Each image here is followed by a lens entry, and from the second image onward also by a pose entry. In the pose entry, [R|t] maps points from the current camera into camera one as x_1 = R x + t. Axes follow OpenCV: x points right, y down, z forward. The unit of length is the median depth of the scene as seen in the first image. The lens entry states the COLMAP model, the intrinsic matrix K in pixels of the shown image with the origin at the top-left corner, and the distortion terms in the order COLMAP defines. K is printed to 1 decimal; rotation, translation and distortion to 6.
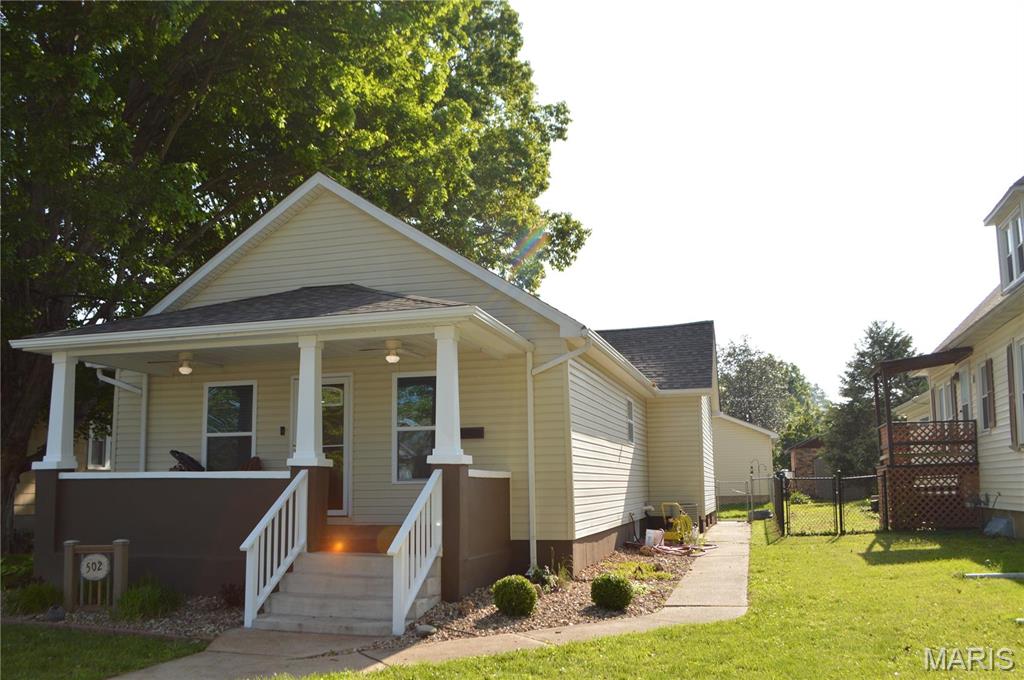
lens RADIAL K [[887.5, 0, 513.1], [0, 887.5, 390.4], [0, 0, 1]] dist [-0.065747, 0.005600]
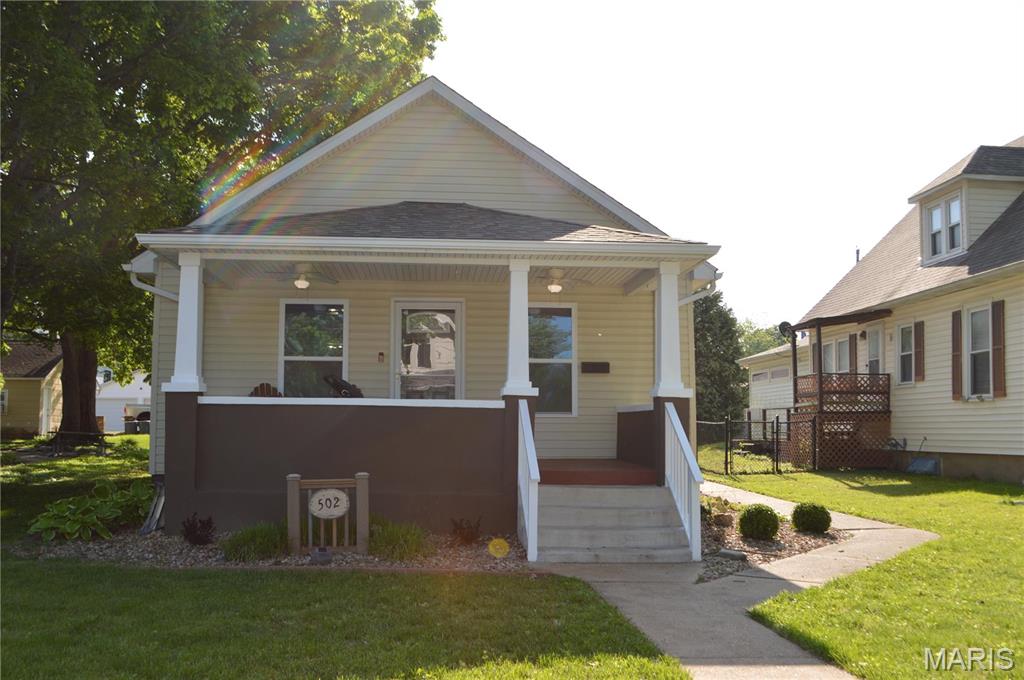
lens RADIAL K [[947.6, 0, 509.3], [0, 947.6, 388.4], [0, 0, 1]] dist [-0.064677, -0.008325]
pose [[0.935121, 0.031771, 0.352901, -0.488760], [-0.054251, 0.997067, 0.053990, 0.018395], [-0.350151, -0.069633, 0.934102, 0.038040]]
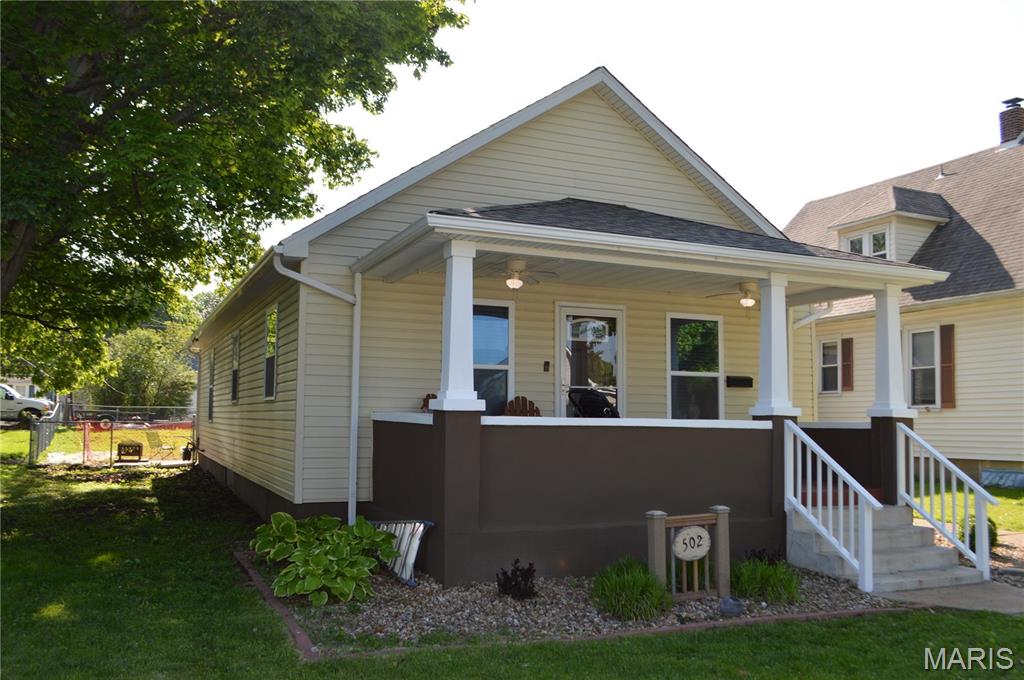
lens RADIAL K [[887.5, 0, 513.1], [0, 887.5, 390.4], [0, 0, 1]] dist [-0.065747, 0.005600]
pose [[0.766101, 0.039676, 0.641494, -0.835036], [-0.087753, 0.995203, 0.043246, 0.035495], [-0.636701, -0.089424, 0.765908, 0.384603]]
